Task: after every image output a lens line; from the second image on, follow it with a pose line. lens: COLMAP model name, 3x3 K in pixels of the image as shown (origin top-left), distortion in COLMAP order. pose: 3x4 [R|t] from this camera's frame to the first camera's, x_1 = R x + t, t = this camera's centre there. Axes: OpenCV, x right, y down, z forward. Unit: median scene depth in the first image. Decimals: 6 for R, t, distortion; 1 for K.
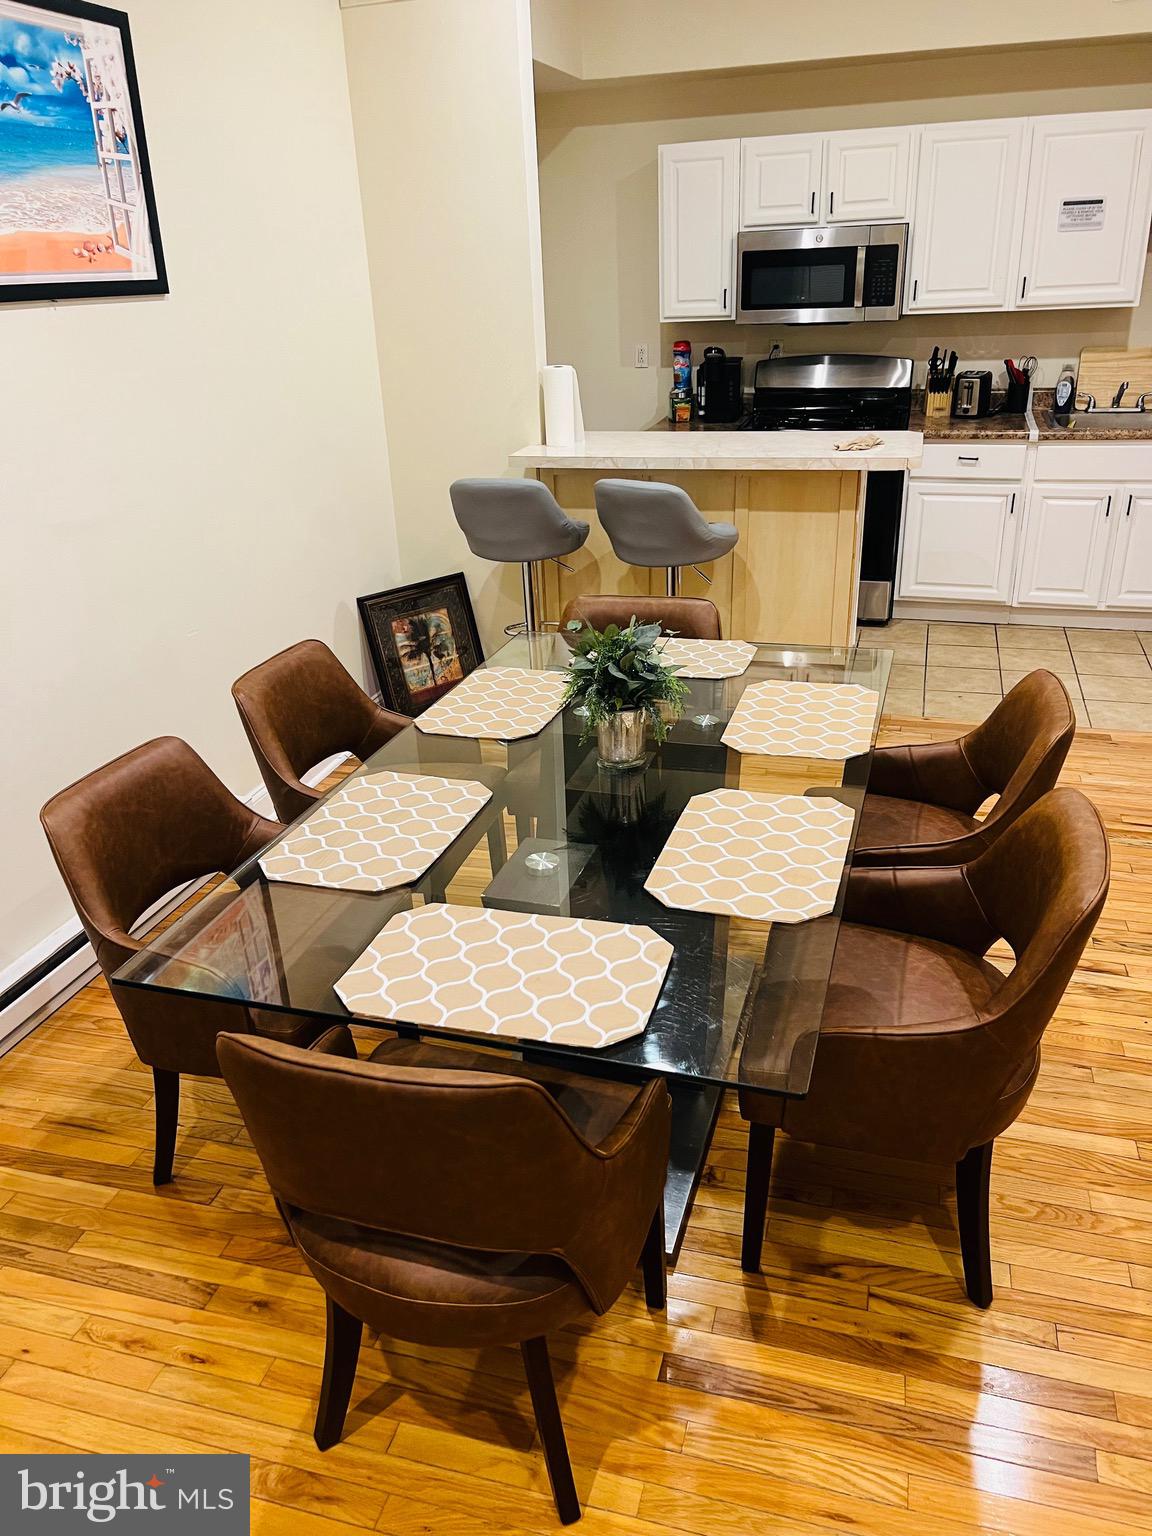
lens RADIAL K [[1163.2, 0, 576.0], [0, 1163.2, 768.0], [0, 0, 1]] dist [0.047173, -0.058087]
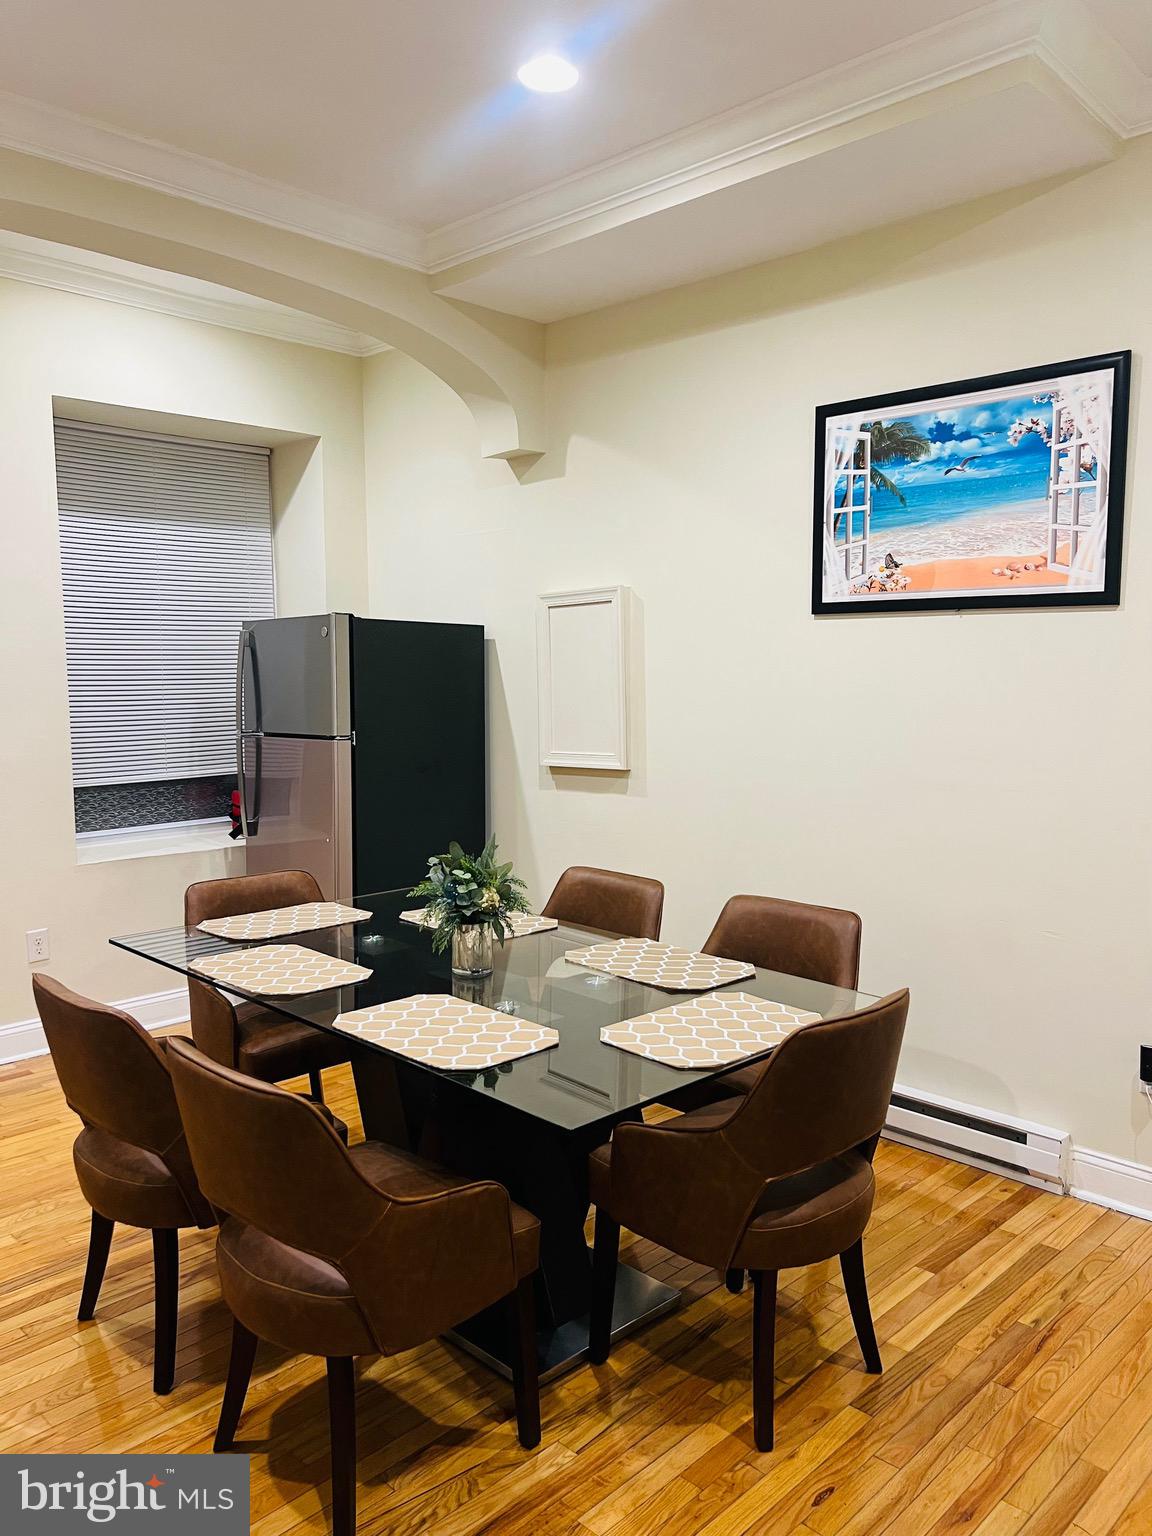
lens RADIAL K [[1163.2, 0, 576.0], [0, 1163.2, 768.0], [0, 0, 1]] dist [0.047173, -0.058087]
pose [[-0.473418, 0.122224, -0.872317, 0.836100], [-0.333326, 0.891822, 0.305857, -0.492707], [0.815334, 0.435564, -0.381464, 1.214526]]
